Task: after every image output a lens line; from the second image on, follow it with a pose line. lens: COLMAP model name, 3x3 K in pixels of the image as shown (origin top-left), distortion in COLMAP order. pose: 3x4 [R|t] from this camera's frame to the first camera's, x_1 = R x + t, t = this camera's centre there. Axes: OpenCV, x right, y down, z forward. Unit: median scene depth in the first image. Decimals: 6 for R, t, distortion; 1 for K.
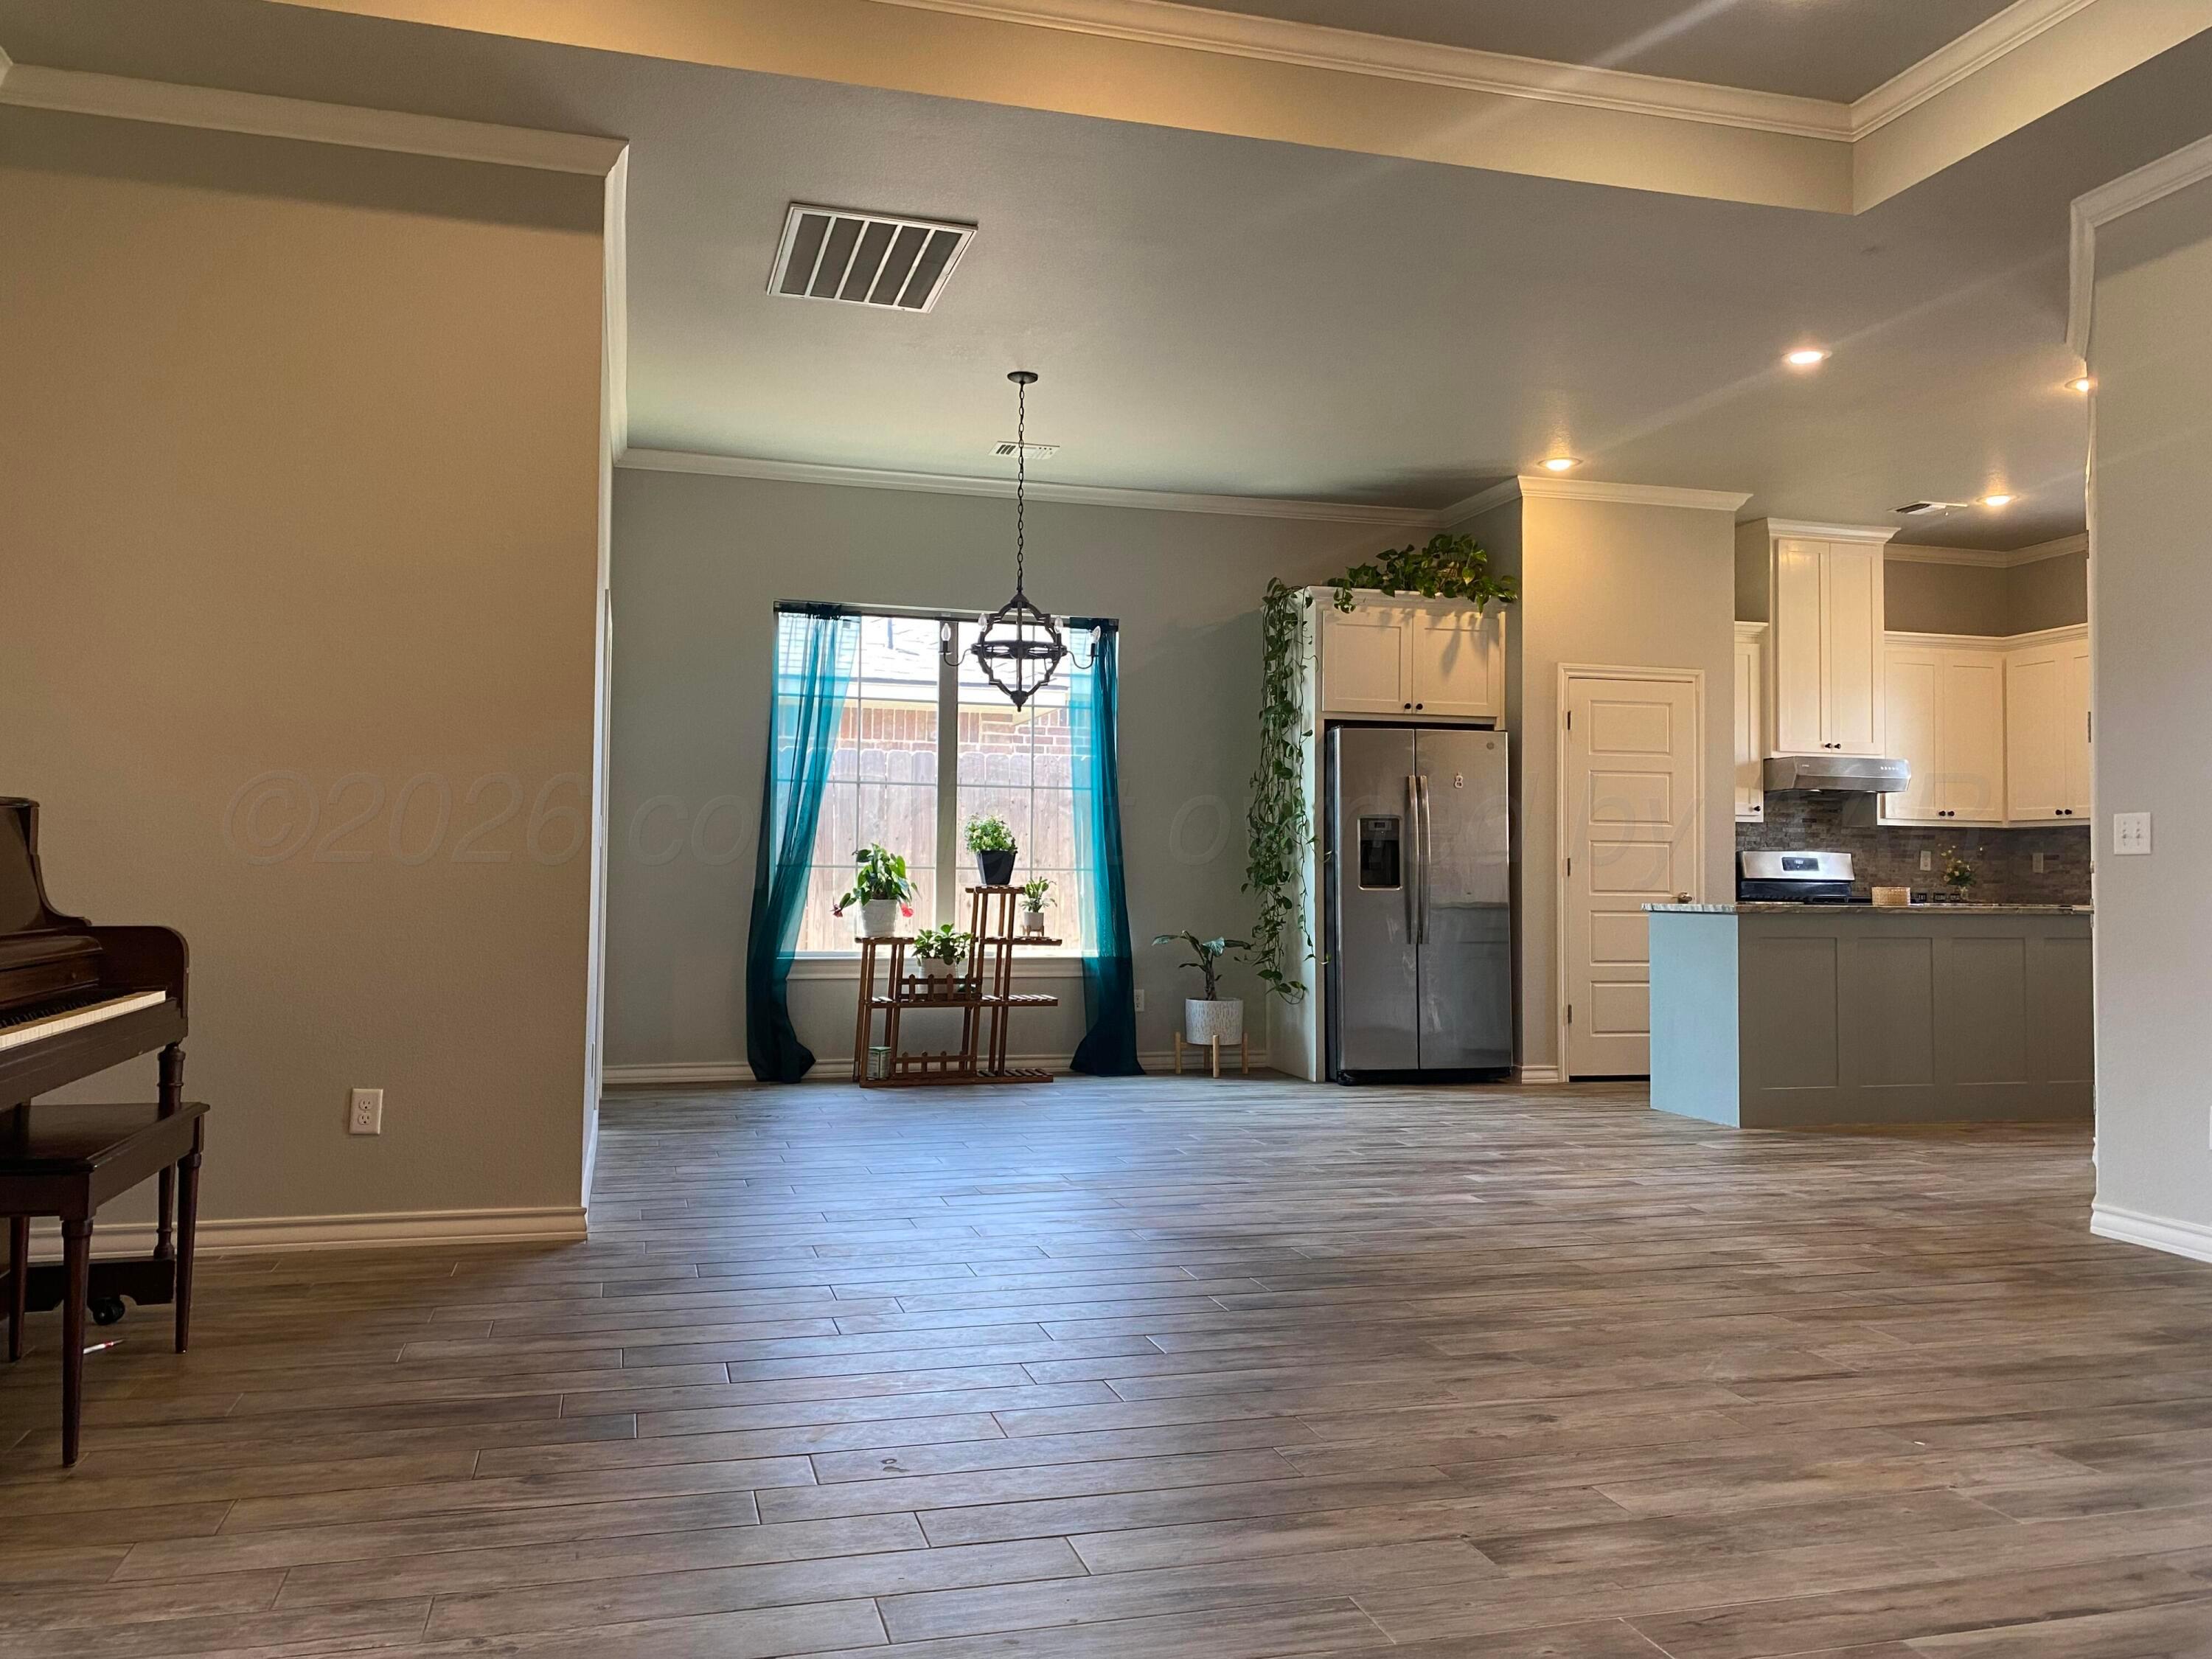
lens RADIAL K [[1678.0, 0, 1099.1], [0, 1678.0, 815.0], [0, 0, 1]] dist [0.143865, -0.306993]
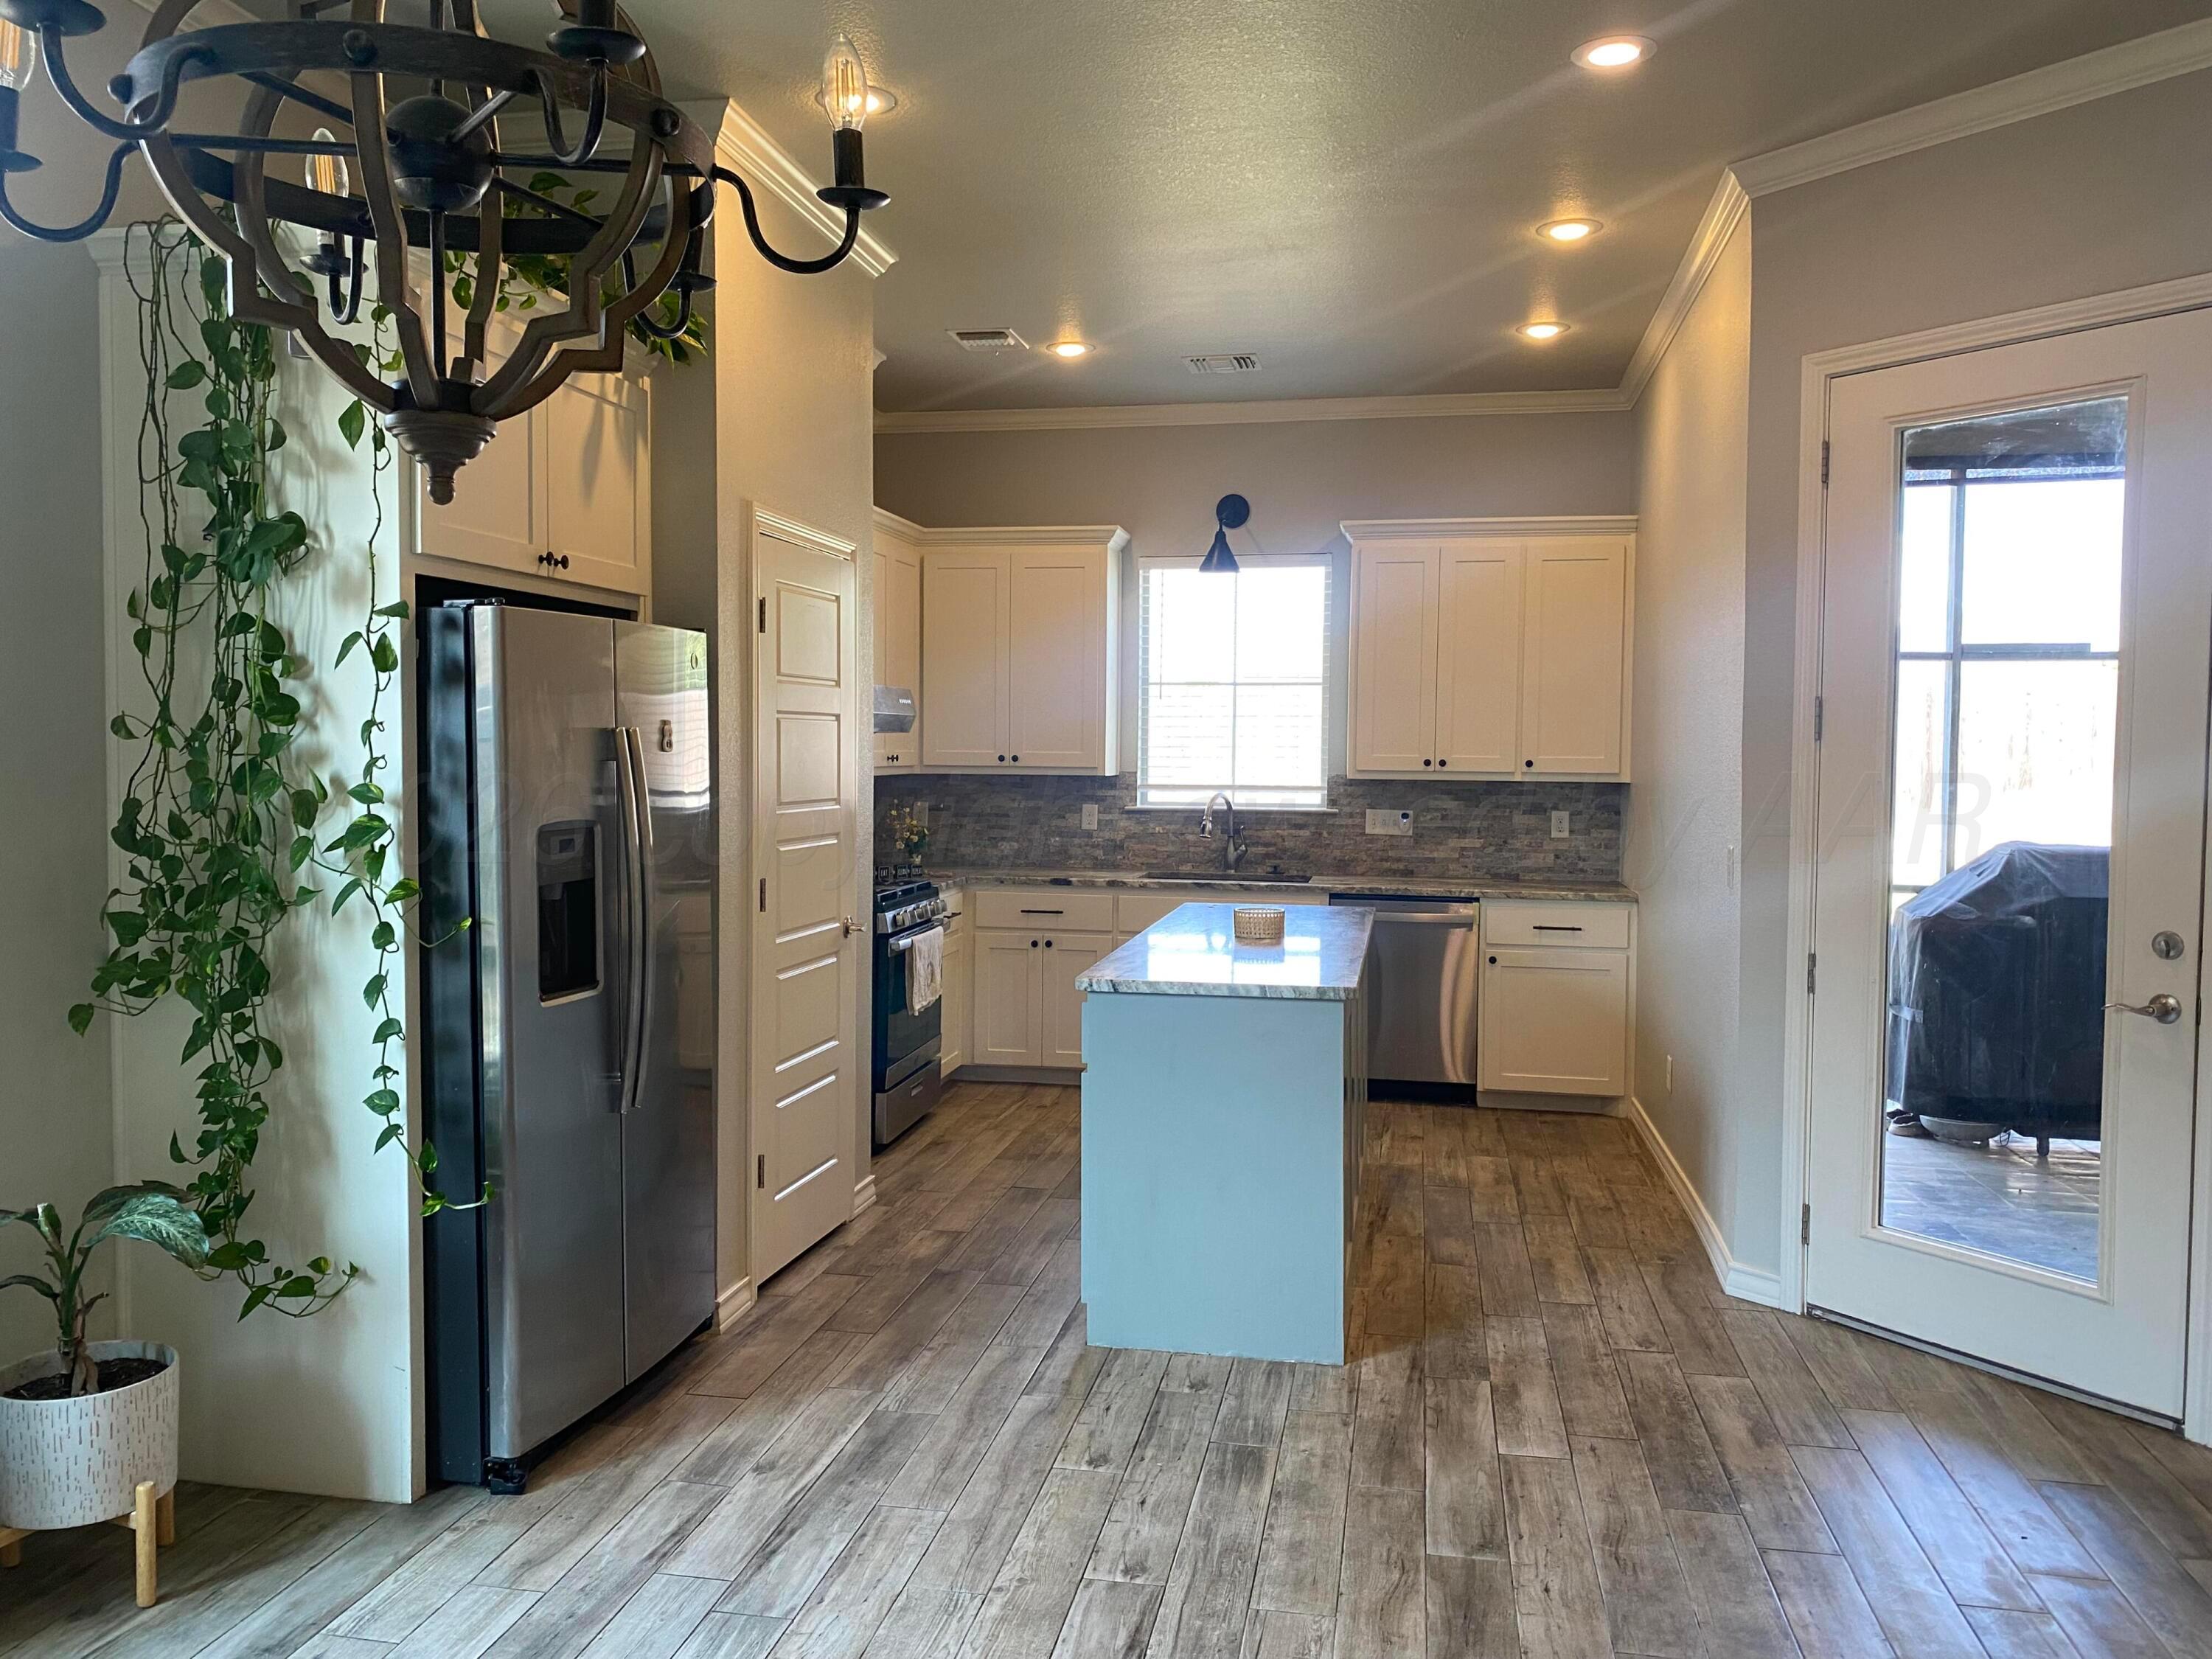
lens RADIAL K [[1695.3, 0, 1095.3], [0, 1695.3, 820.7], [0, 0, 1]] dist [0.031606, -0.026281]
pose [[0.441284, -0.046599, 0.896157, -0.149716], [-0.039545, 0.996671, 0.071299, -0.034663], [-0.896496, -0.066902, 0.437972, 0.687667]]
